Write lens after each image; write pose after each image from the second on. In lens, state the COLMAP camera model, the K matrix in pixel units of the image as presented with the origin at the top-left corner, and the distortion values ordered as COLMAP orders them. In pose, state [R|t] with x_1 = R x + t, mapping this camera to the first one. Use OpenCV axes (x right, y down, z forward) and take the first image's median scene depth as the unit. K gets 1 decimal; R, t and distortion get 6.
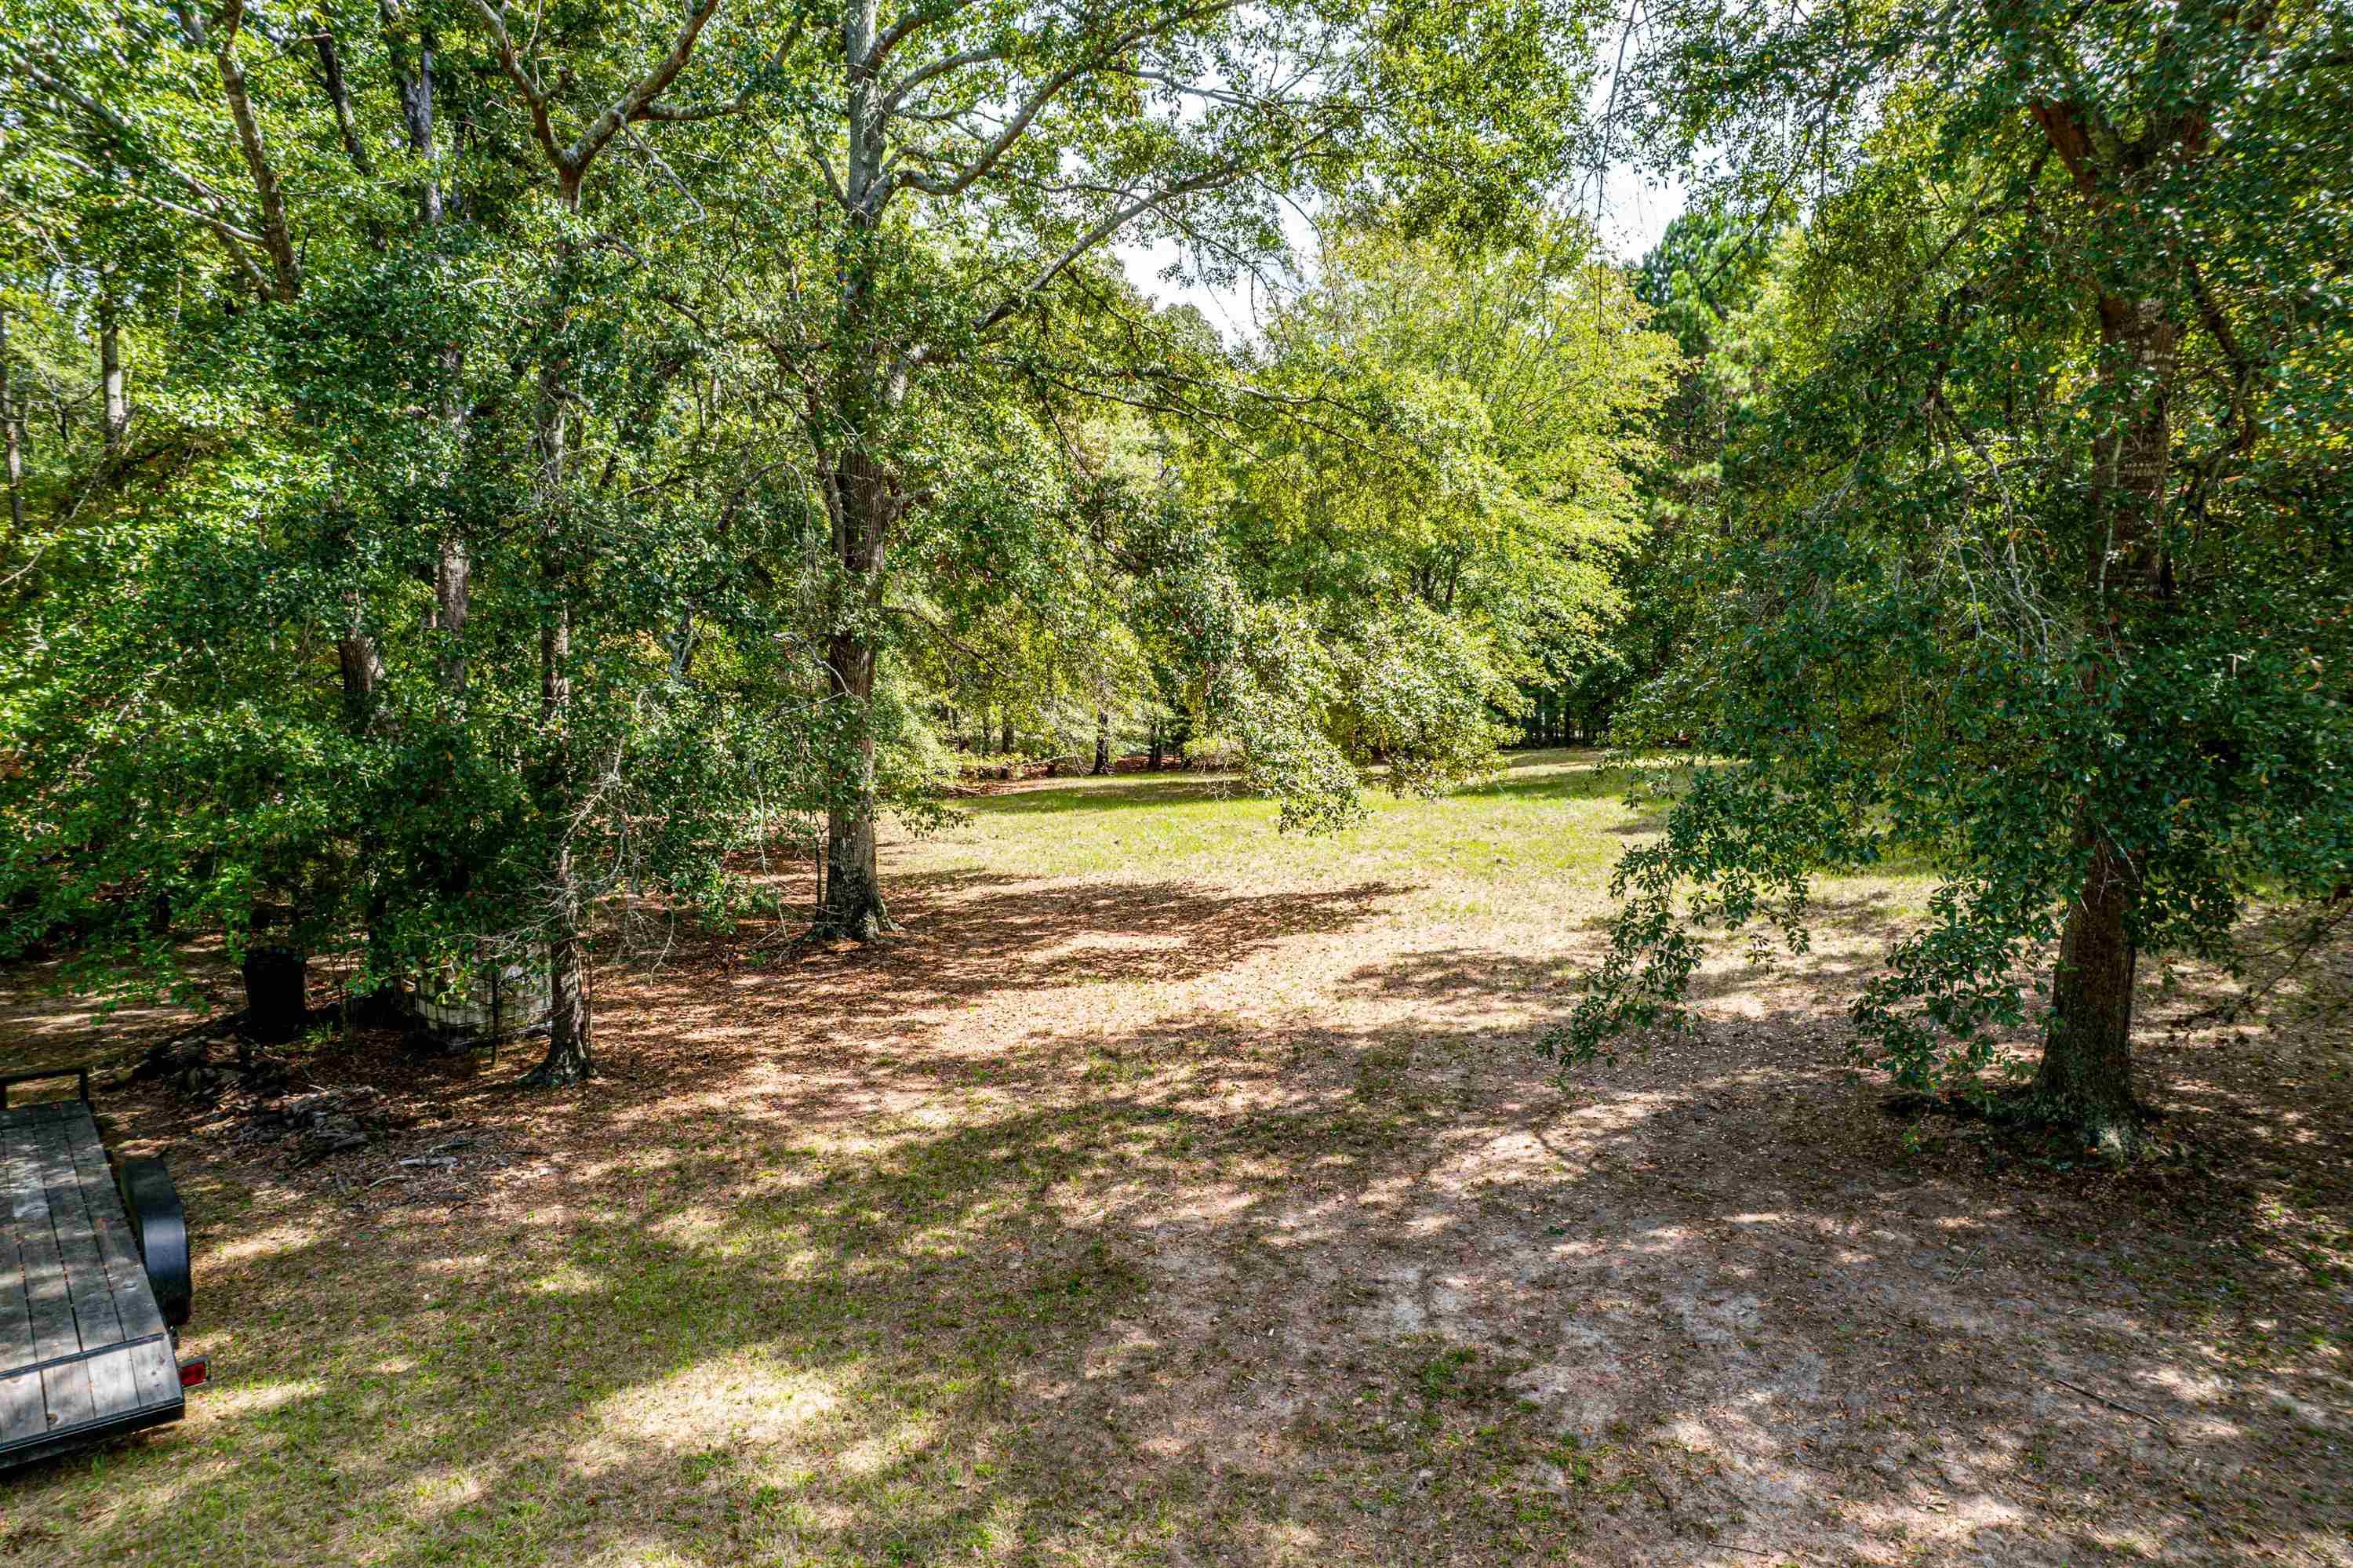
lens RADIAL K [[1508.1, 0, 1176.5], [0, 1508.1, 784.0], [0, 0, 1]] dist [-0.080090, 0.068344]
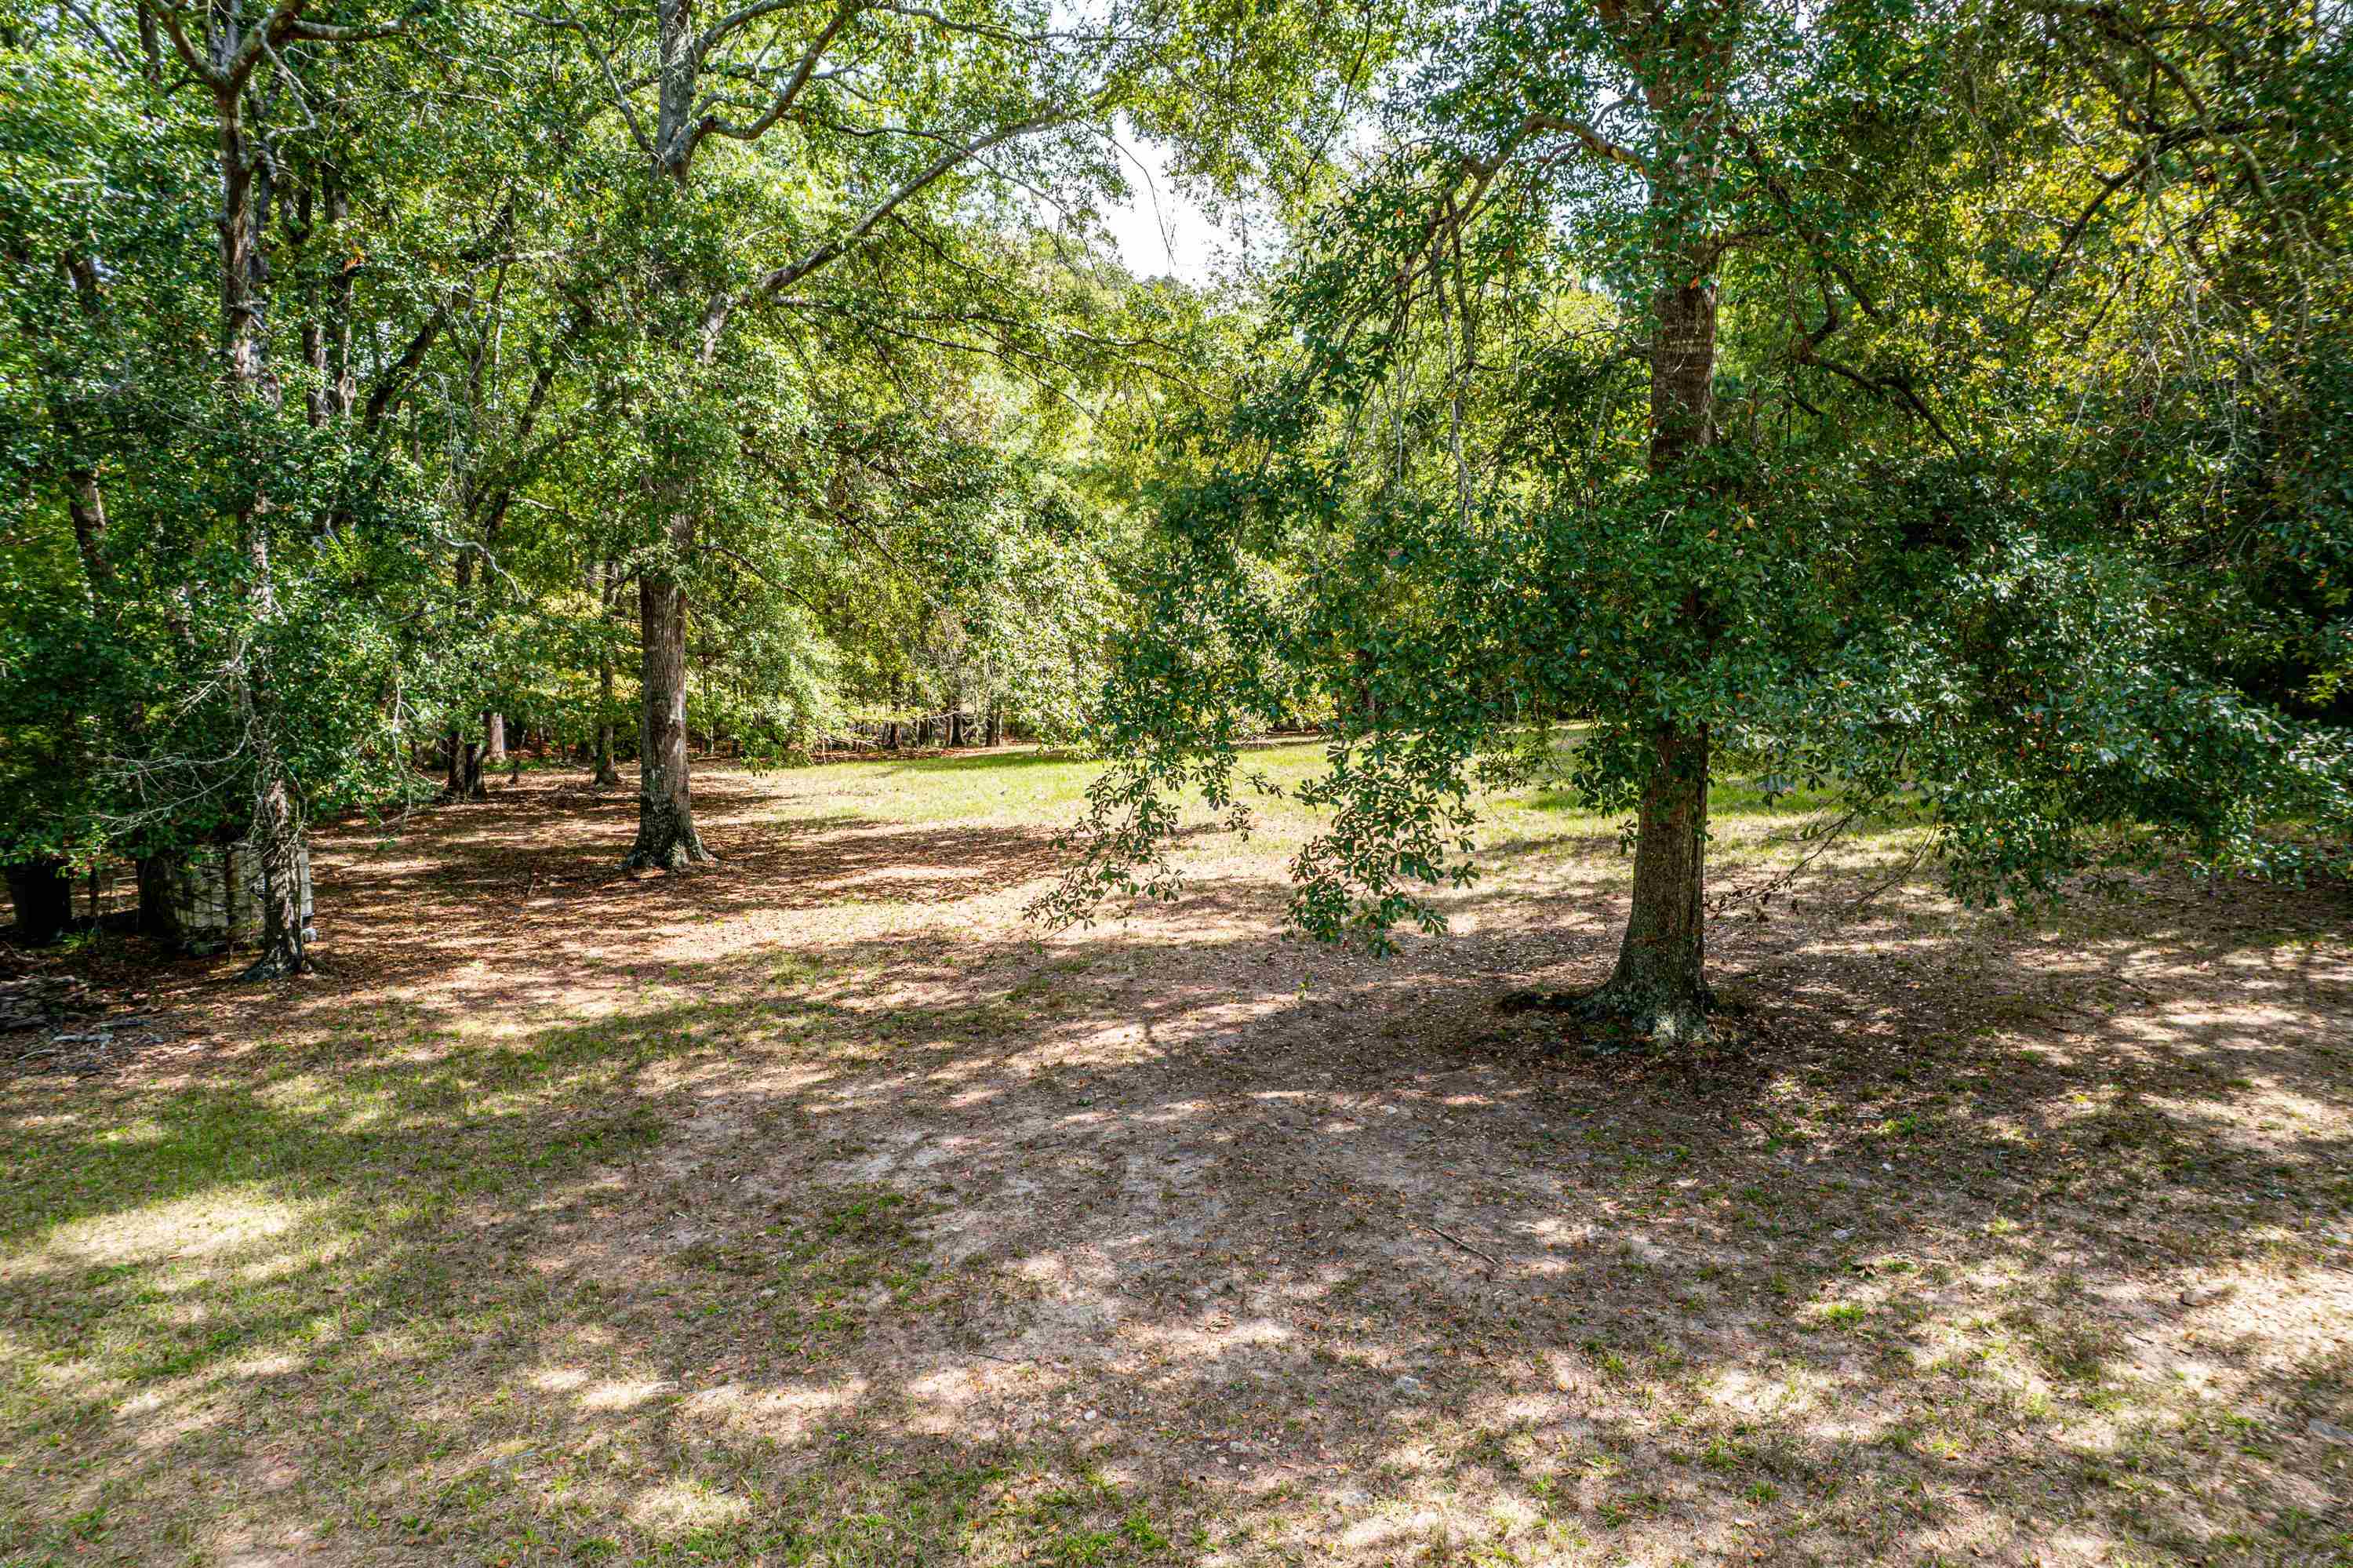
lens RADIAL K [[1508.1, 0, 1176.5], [0, 1508.1, 784.0], [0, 0, 1]] dist [-0.080090, 0.068344]
pose [[0.999235, 0.004318, -0.038865, 0.275514], [-0.004013, 0.999961, 0.007913, 0.057240], [0.038898, -0.007751, 0.999213, -0.011394]]
